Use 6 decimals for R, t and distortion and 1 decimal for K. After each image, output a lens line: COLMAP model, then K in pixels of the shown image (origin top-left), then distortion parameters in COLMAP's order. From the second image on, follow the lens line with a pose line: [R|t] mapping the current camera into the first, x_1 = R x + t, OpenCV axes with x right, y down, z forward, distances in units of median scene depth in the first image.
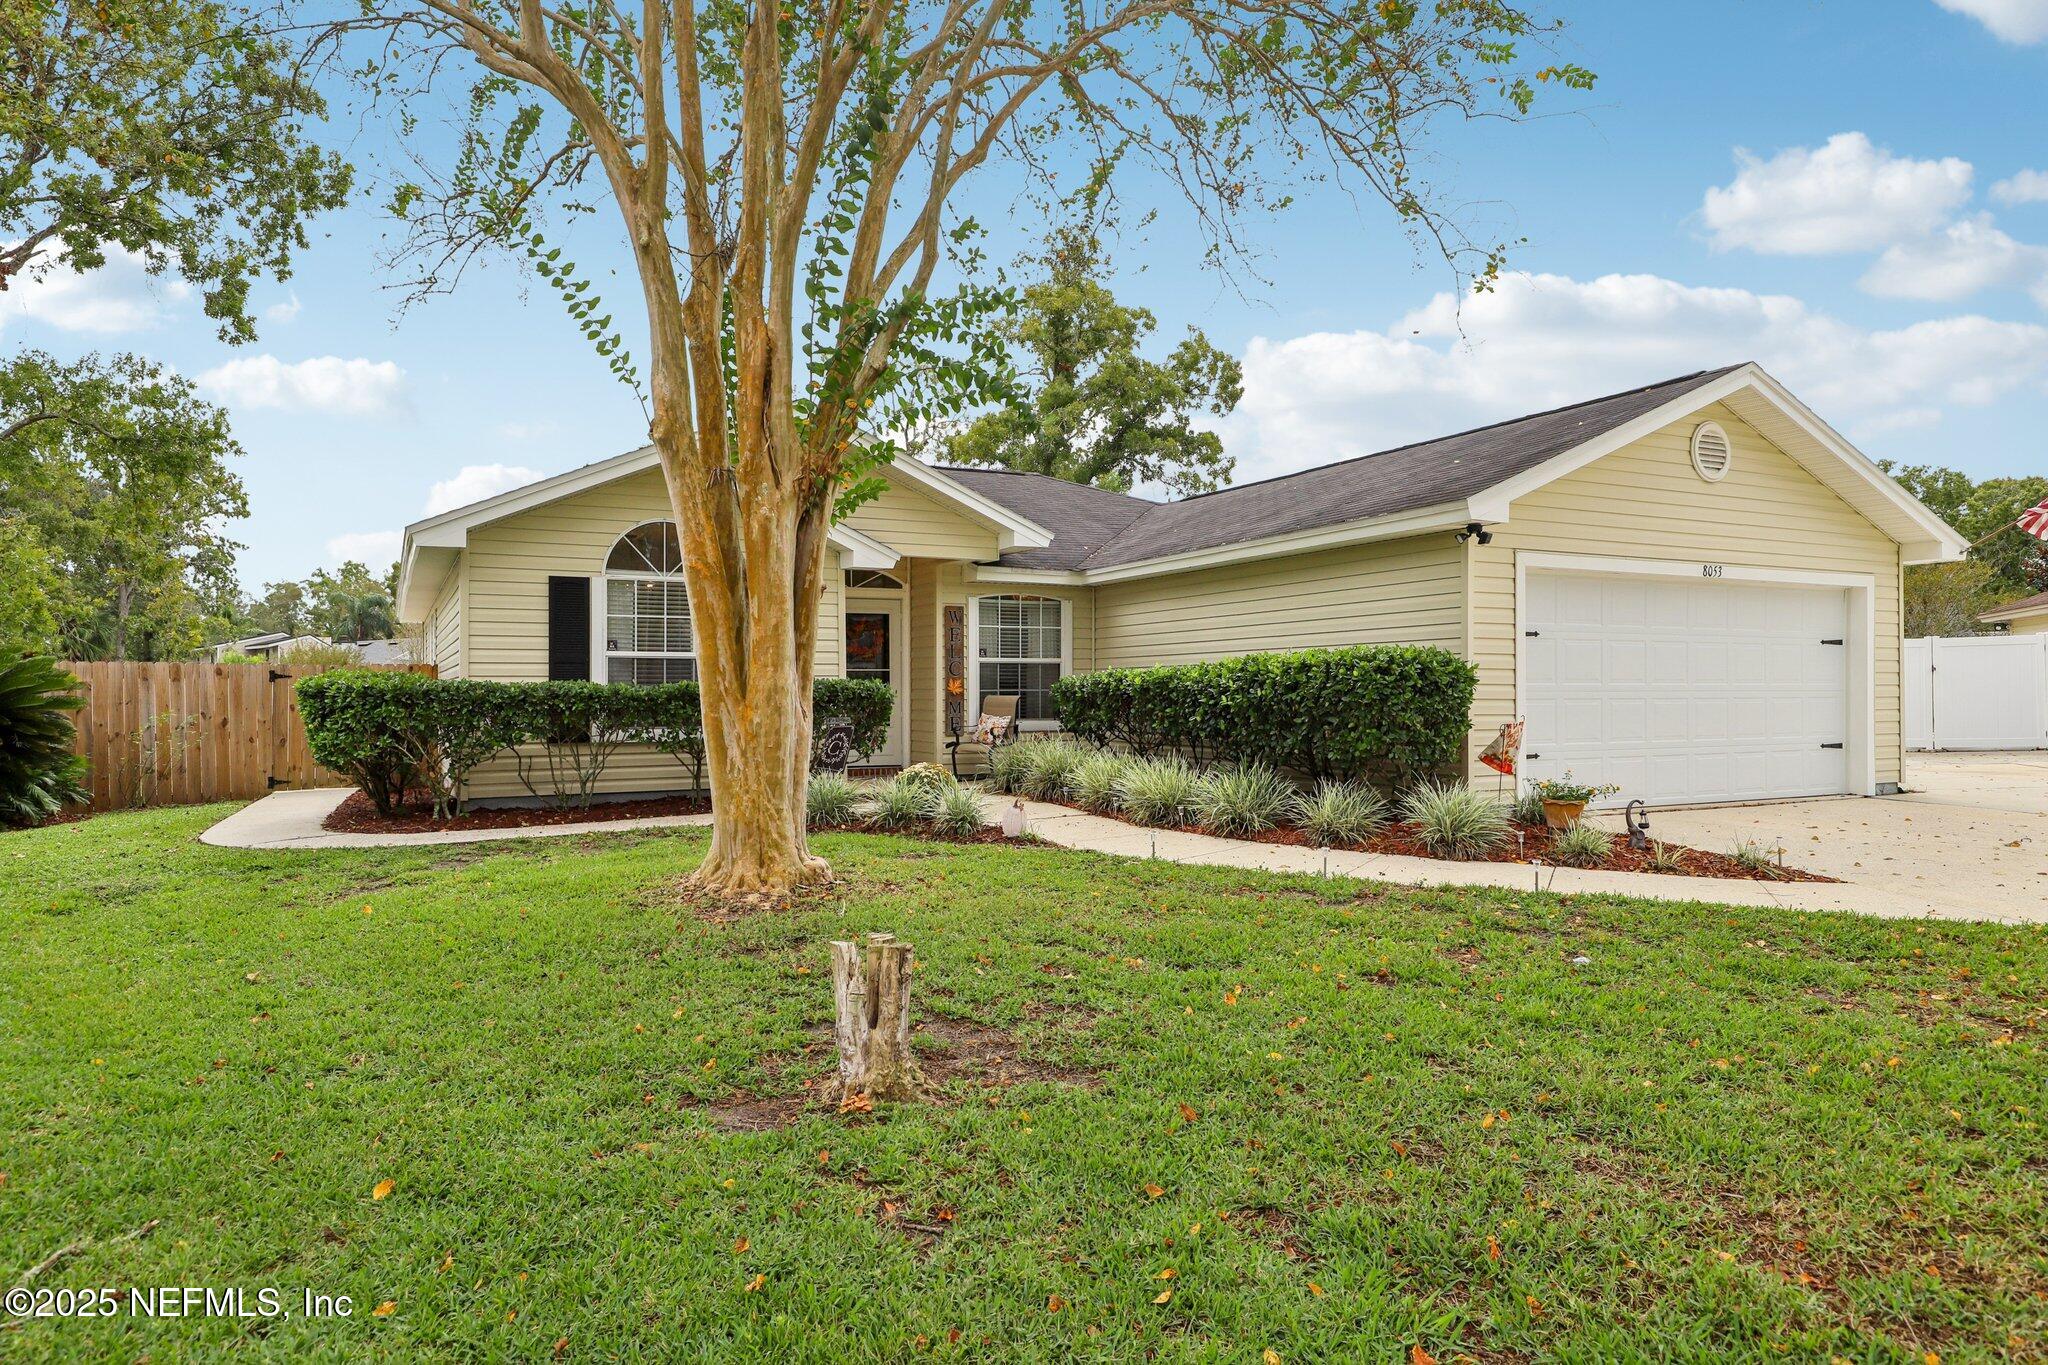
lens RADIAL K [[1299.7, 0, 1031.6], [0, 1299.7, 707.4], [0, 0, 1]] dist [-0.000428, 0.000068]
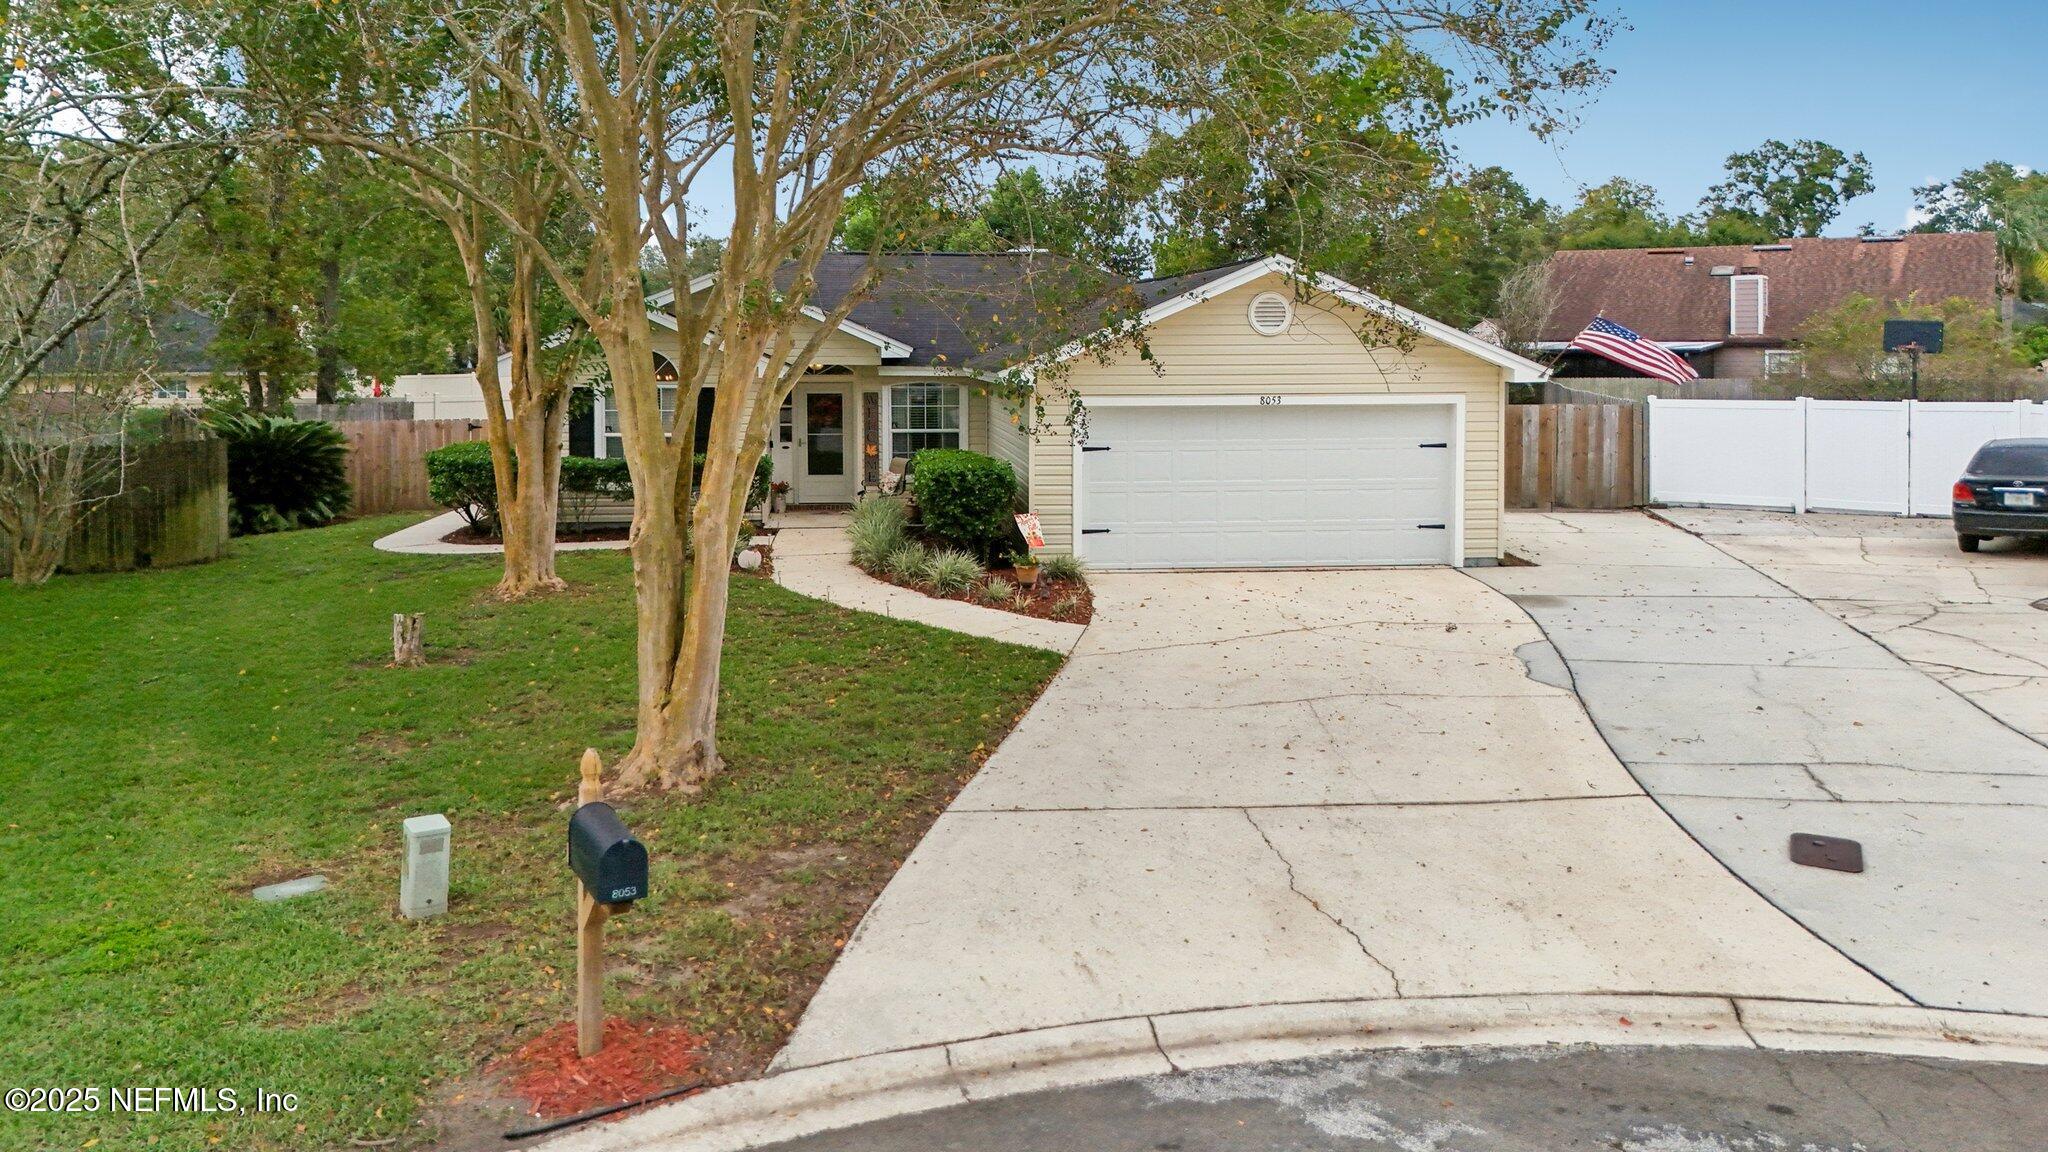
lens RADIAL K [[1635.8, 0, 1013.3], [0, 1635.8, 467.7], [0, 0, 1]] dist [0.073479, -0.002638]
pose [[0.929293, 0.032635, -0.367899, 0.832226], [-0.005404, 0.997183, 0.074807, -0.147796], [0.369304, -0.067529, 0.926852, -0.651491]]
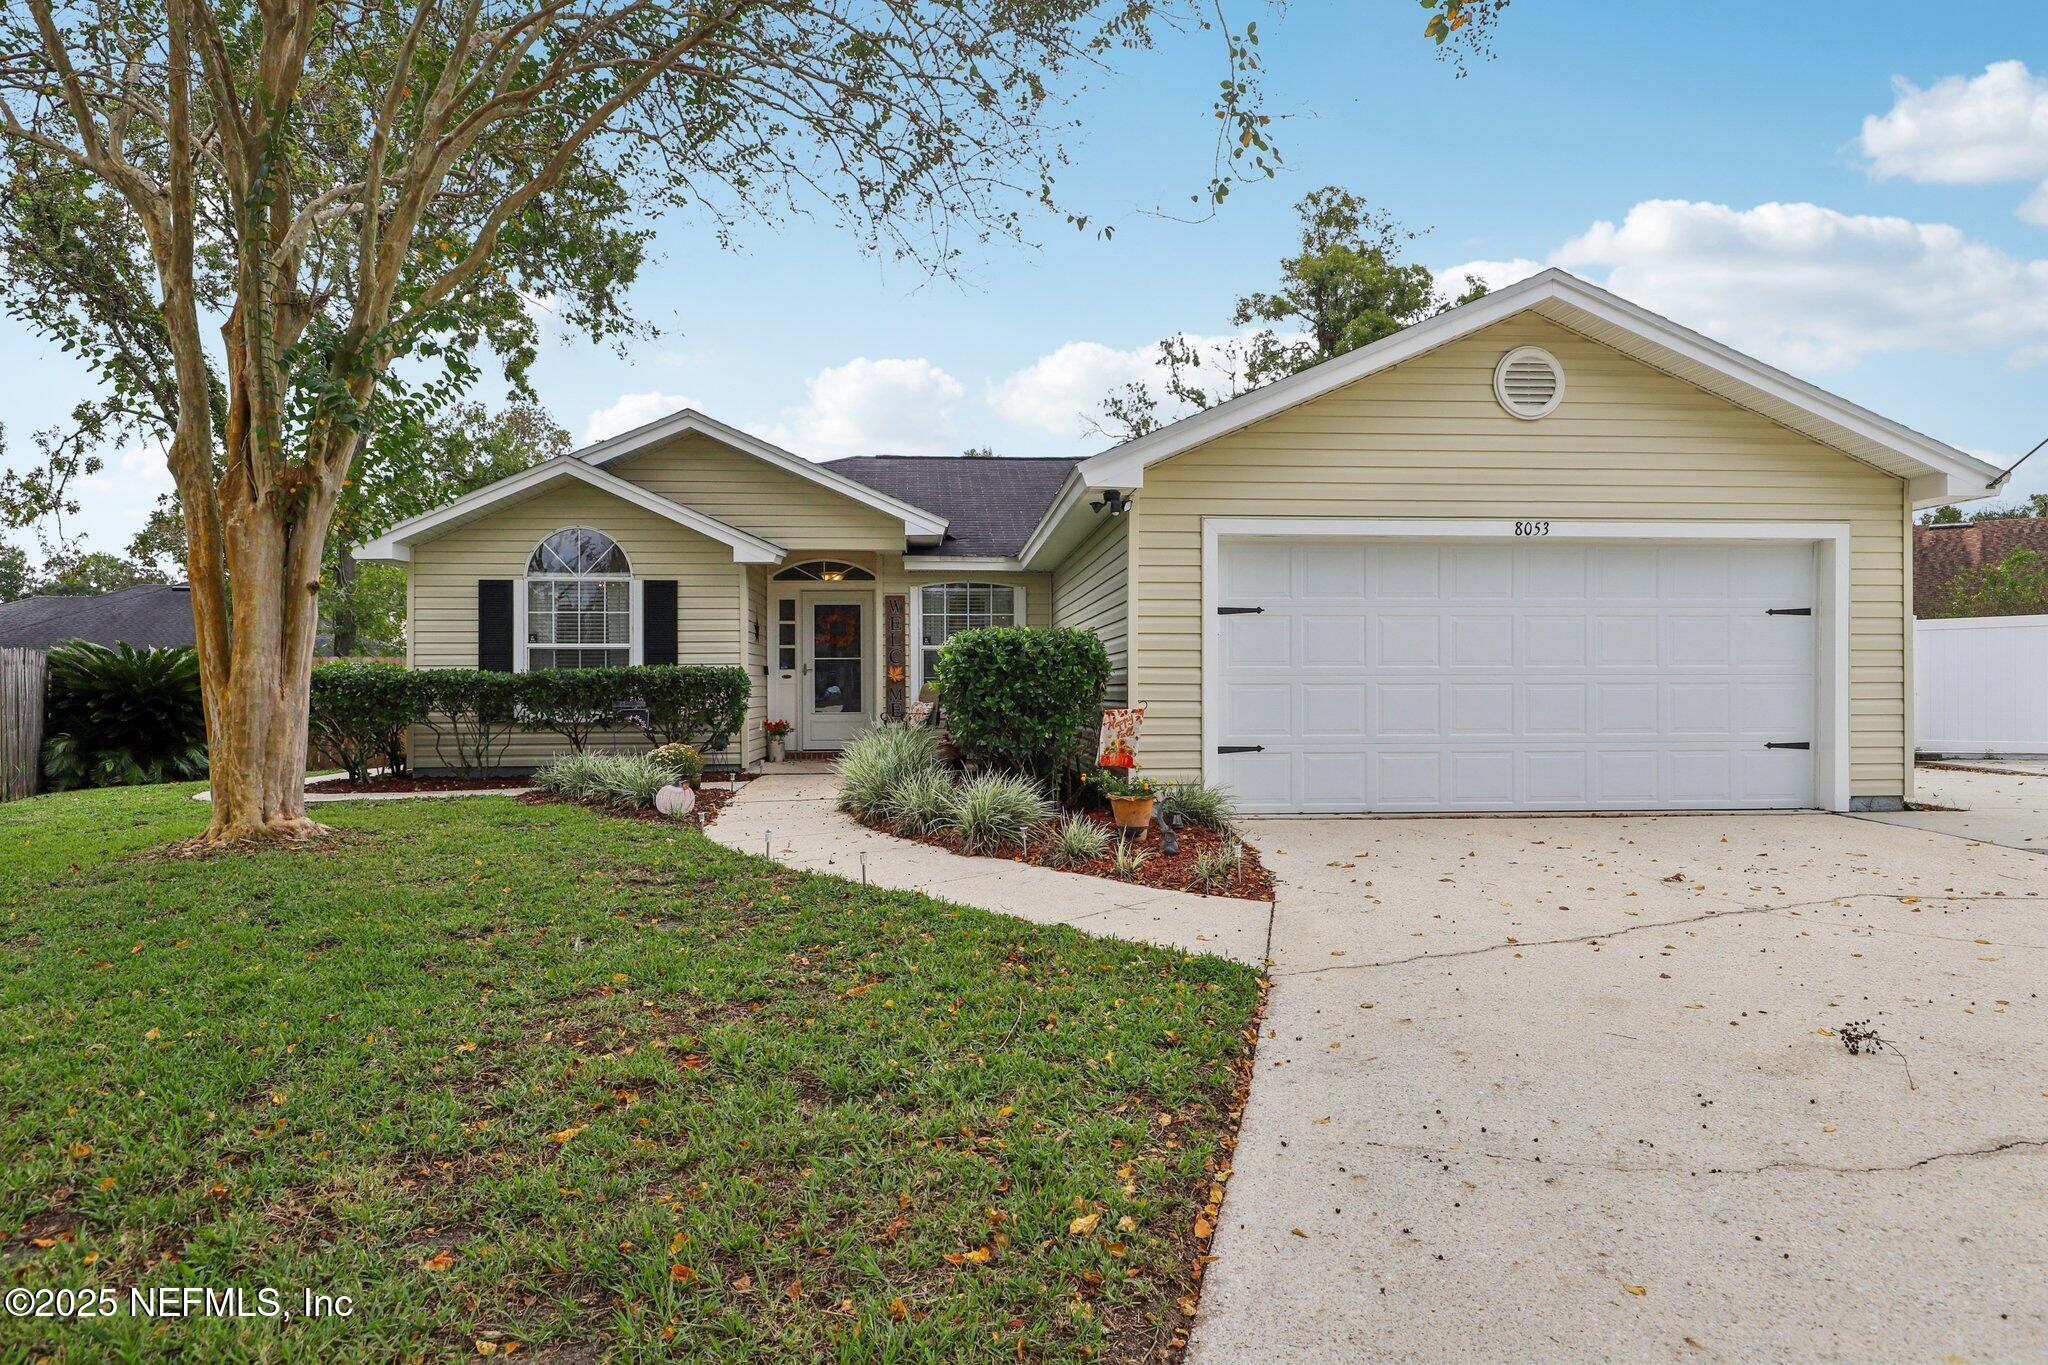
lens RADIAL K [[1299.7, 0, 1031.6], [0, 1299.7, 707.4], [0, 0, 1]] dist [-0.000428, 0.000068]
pose [[0.919837, 0.006462, -0.392248, 0.507604], [-0.004066, 0.999968, 0.006940, 0.003404], [0.392280, -0.004789, 0.919833, 0.109427]]
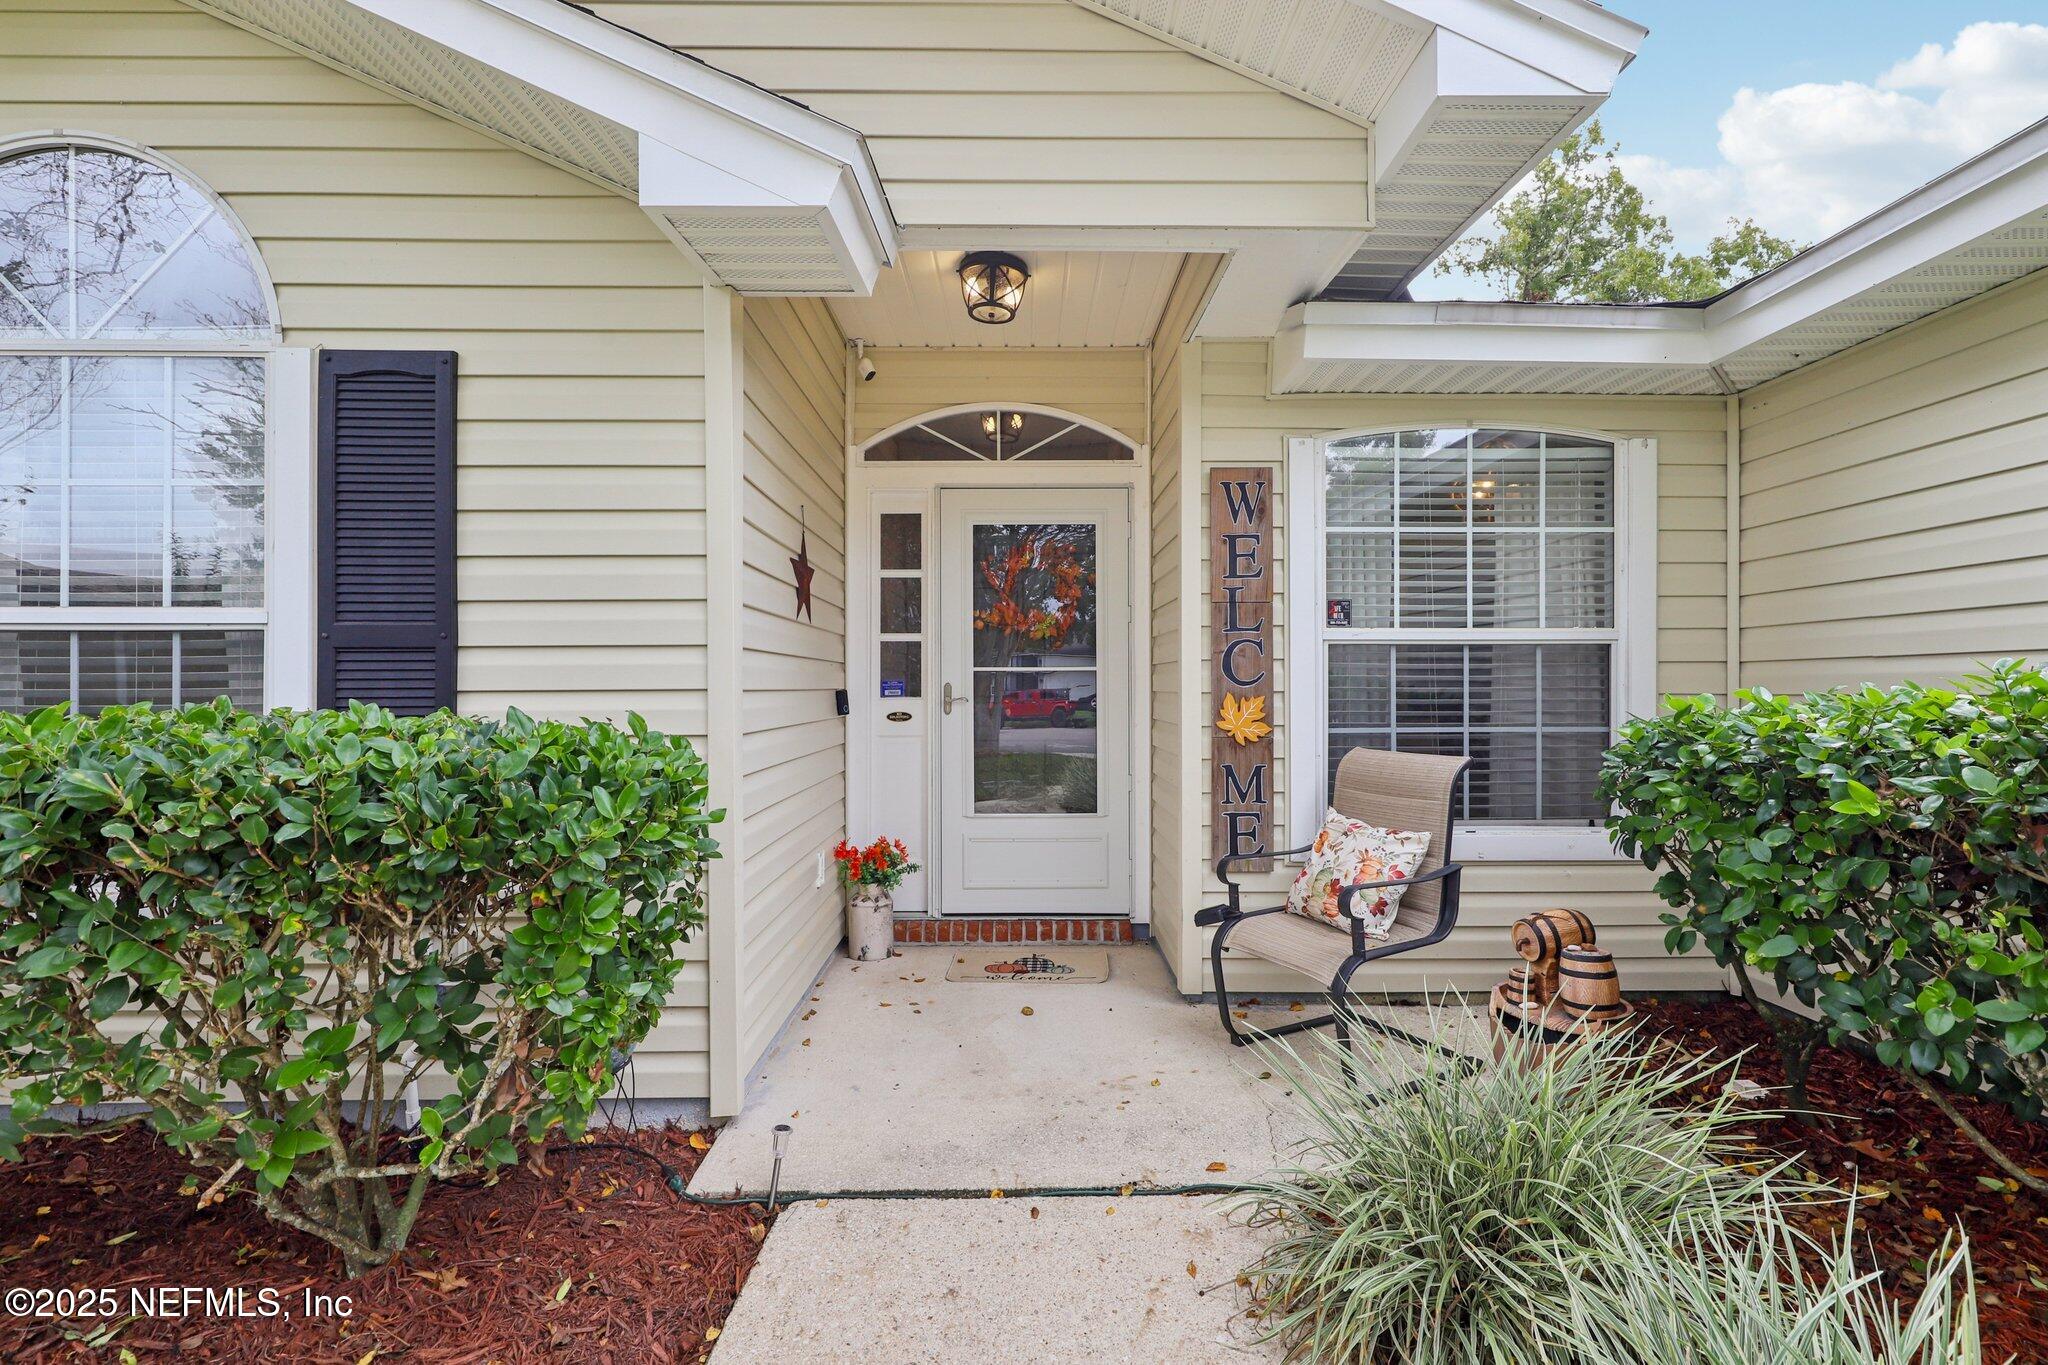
lens RADIAL K [[903.6, 0, 1029.4], [0, 903.6, 694.5], [0, 0, 1]] dist [-0.000250, 0.000153]
pose [[0.897848, 0.005647, -0.440269, -0.009328], [-0.006492, 0.999979, -0.000415, -0.024641], [0.440258, 0.003231, 0.897866, 0.887804]]
